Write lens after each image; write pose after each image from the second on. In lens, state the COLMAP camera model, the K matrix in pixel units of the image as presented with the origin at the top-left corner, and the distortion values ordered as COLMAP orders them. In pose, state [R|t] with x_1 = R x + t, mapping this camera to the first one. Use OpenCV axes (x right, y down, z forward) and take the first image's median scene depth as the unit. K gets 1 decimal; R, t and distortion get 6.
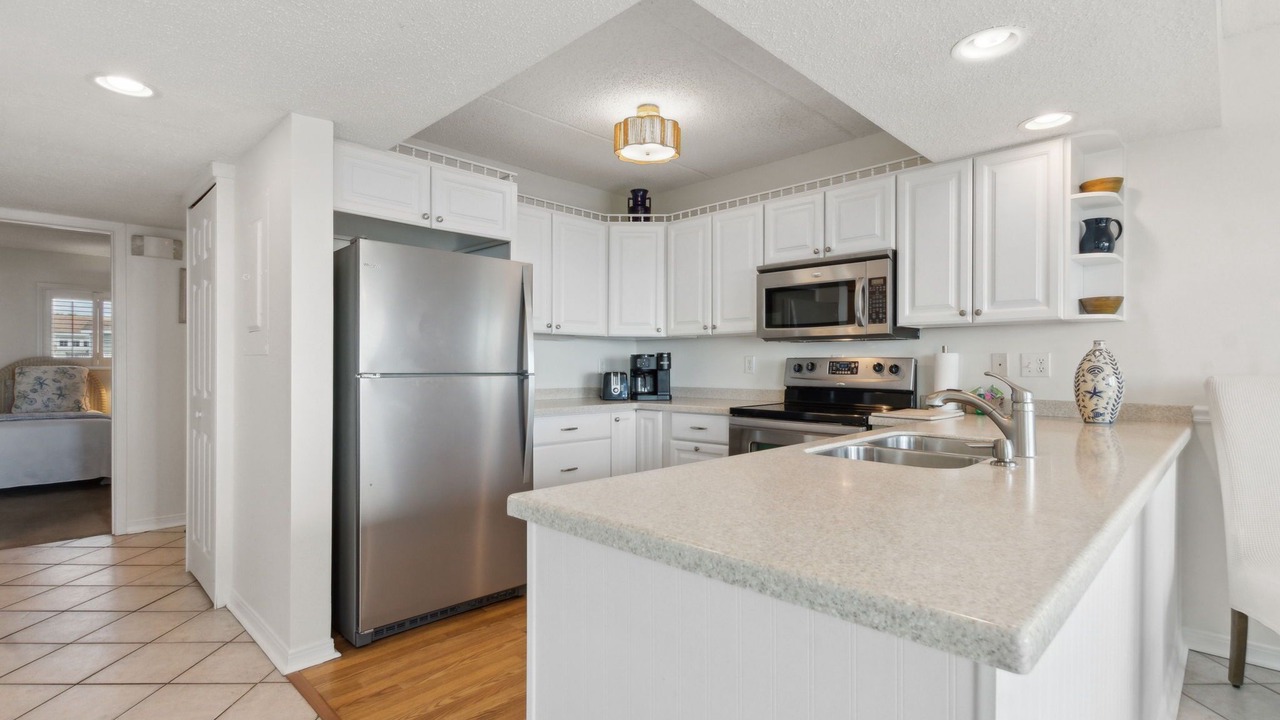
lens RADIAL K [[611.8, 0, 639.8], [0, 611.8, 364.4], [0, 0, 1]] dist [-0.000542, -0.001089]
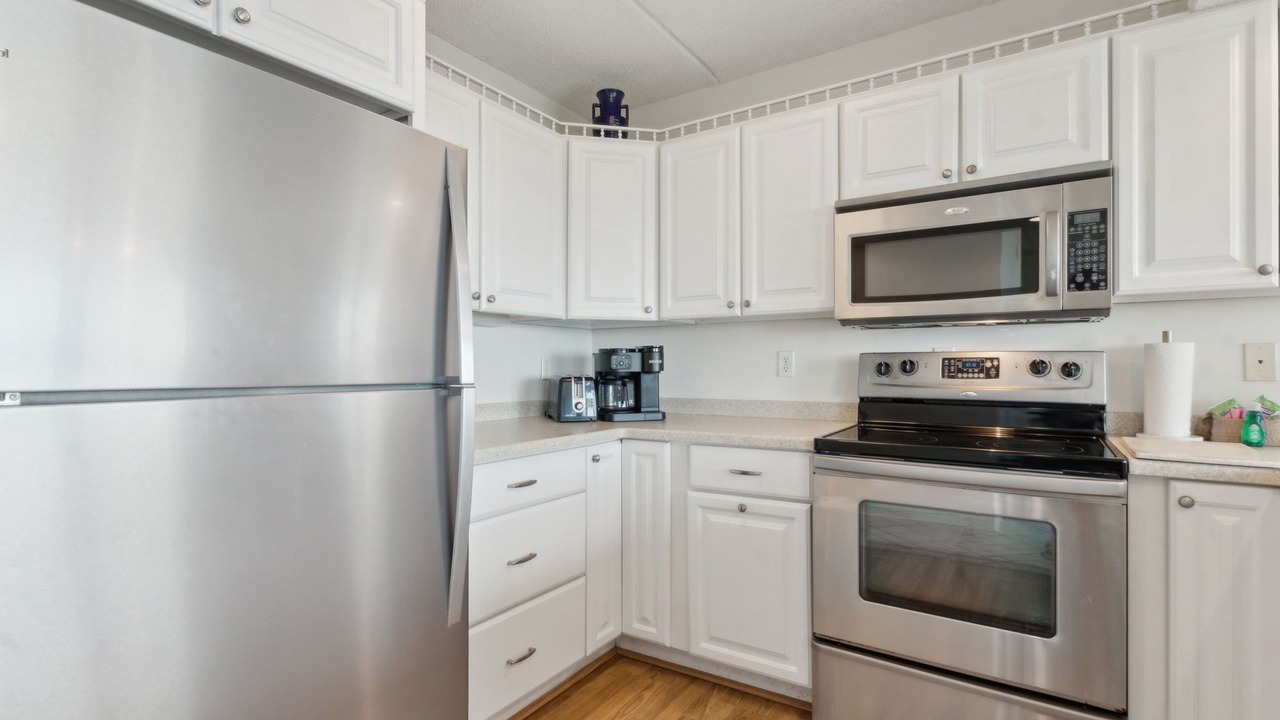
lens RADIAL K [[611.8, 0, 635.2], [0, 611.8, 360.5], [0, 0, 1]] dist [-0.000542, -0.001089]
pose [[0.981655, -0.002907, 0.190646, -0.113984], [0.004447, 0.999961, -0.007651, 0.001169], [-0.190616, 0.008358, 0.981629, 0.427866]]
